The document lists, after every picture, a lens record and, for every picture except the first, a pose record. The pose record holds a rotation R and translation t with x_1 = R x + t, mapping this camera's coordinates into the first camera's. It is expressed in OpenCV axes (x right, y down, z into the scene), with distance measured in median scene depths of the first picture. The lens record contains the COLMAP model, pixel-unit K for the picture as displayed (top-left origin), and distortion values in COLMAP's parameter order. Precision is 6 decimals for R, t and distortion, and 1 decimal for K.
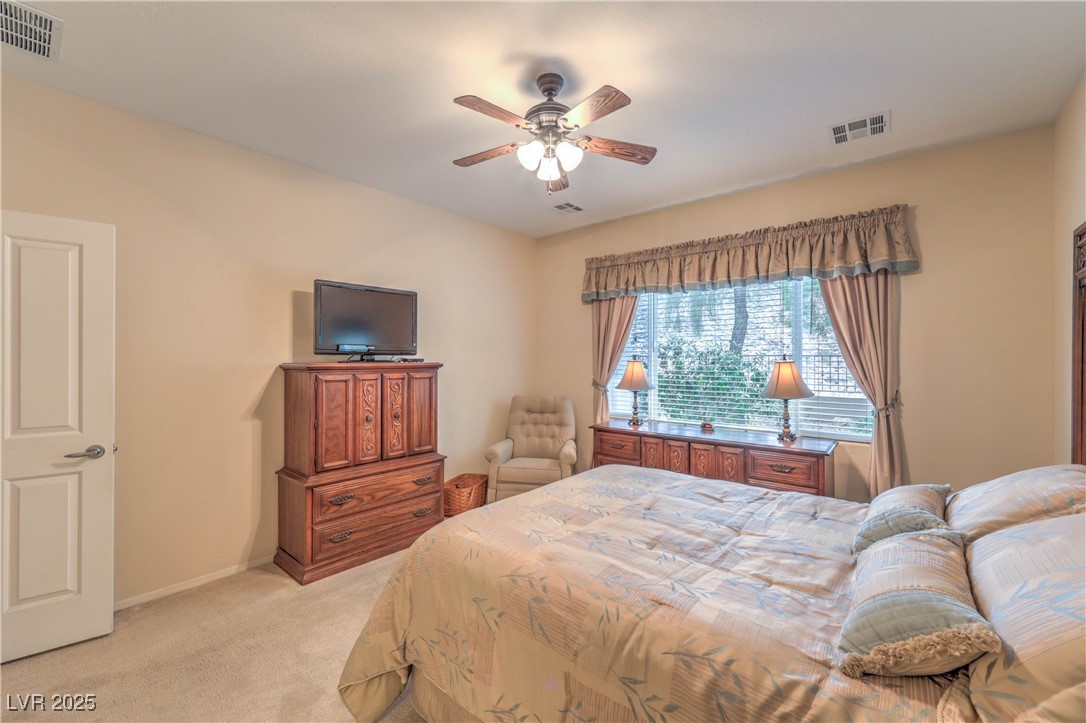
lens RADIAL K [[448.1, 0, 543.0], [0, 448.1, 361.5], [0, 0, 1]] dist [0.000303, -0.000078]
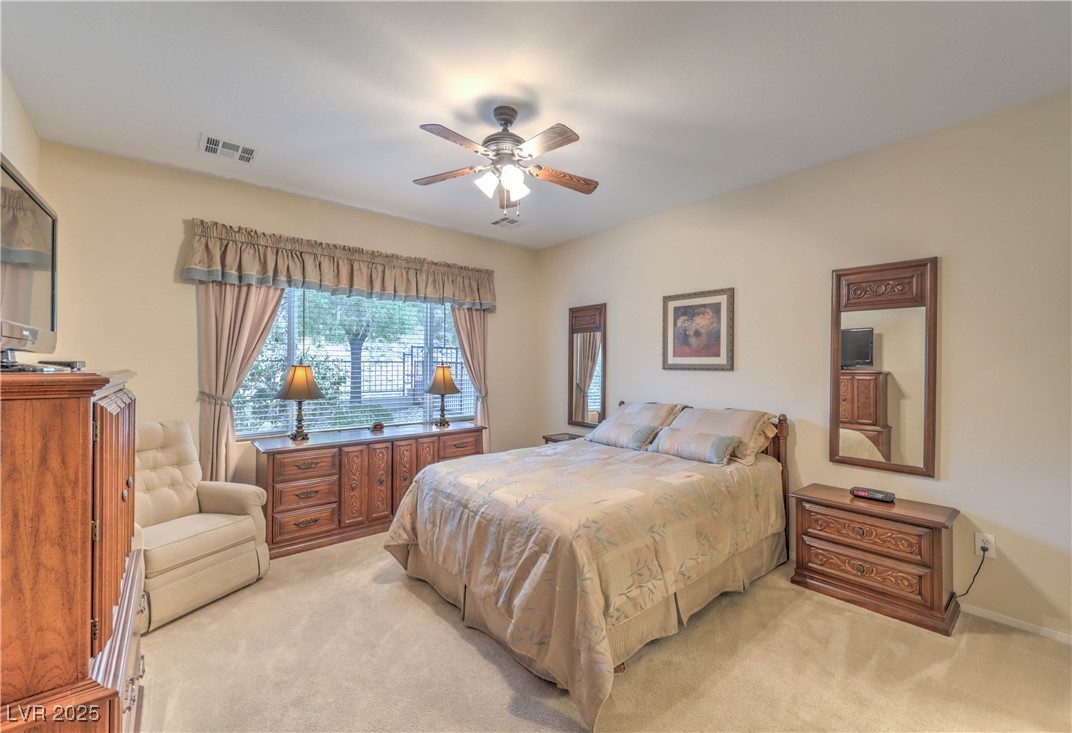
lens RADIAL K [[448.3, 0, 533.4], [0, 448.3, 371.5], [0, 0, 1]] dist [-0.000697, 0.000060]
pose [[0.162233, -0.018590, 0.986577, -0.574827], [-0.001220, 0.999818, 0.019040, -0.007656], [-0.986752, -0.004292, 0.162180, 0.418833]]
